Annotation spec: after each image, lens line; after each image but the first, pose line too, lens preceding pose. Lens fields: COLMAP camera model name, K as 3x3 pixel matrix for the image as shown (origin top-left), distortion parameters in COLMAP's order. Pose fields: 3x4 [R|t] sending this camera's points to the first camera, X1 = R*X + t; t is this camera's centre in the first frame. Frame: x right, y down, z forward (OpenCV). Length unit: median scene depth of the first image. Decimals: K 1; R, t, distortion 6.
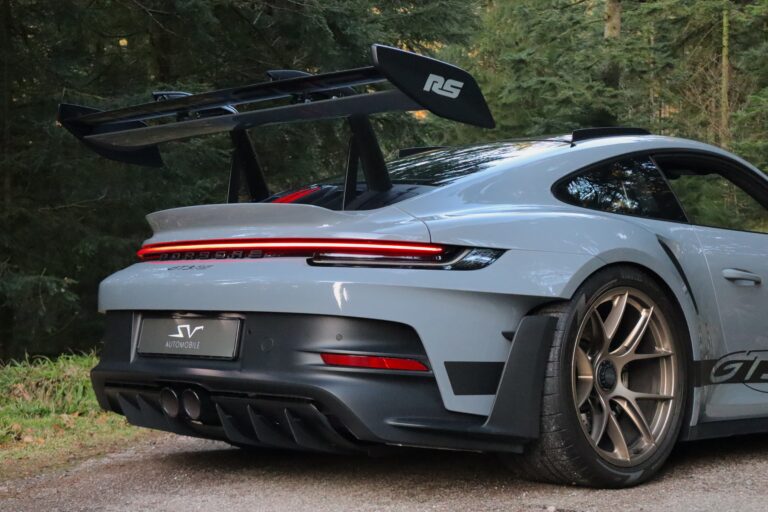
lens RADIAL K [[1354.3, 0, 383.0], [0, 1354.3, 257.8], [0, 0, 1]] dist [-0.048514, 0.000000]
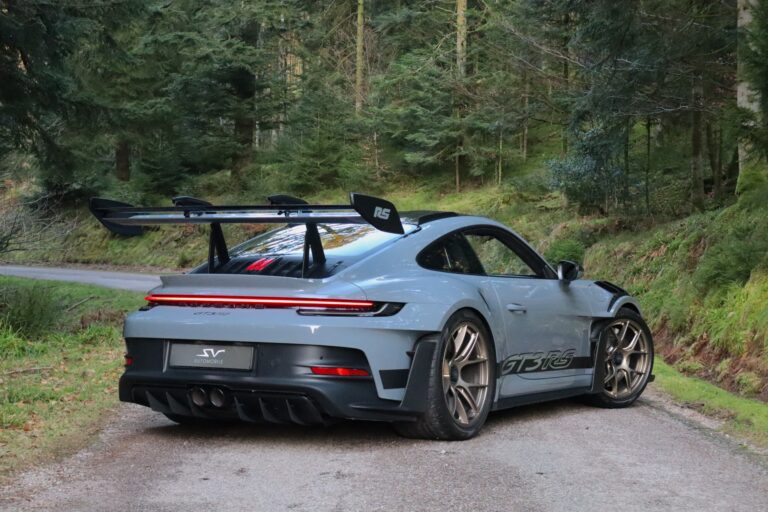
lens RADIAL K [[1596.1, 0, 383.9], [0, 1596.1, 255.6], [0, 0, 1]] dist [-0.070579, 0.000000]
pose [[0.955988, -0.002318, 0.293396, -0.498961], [-0.009940, 0.999139, 0.040281, -0.139161], [-0.293237, -0.041424, 0.955142, -0.865821]]
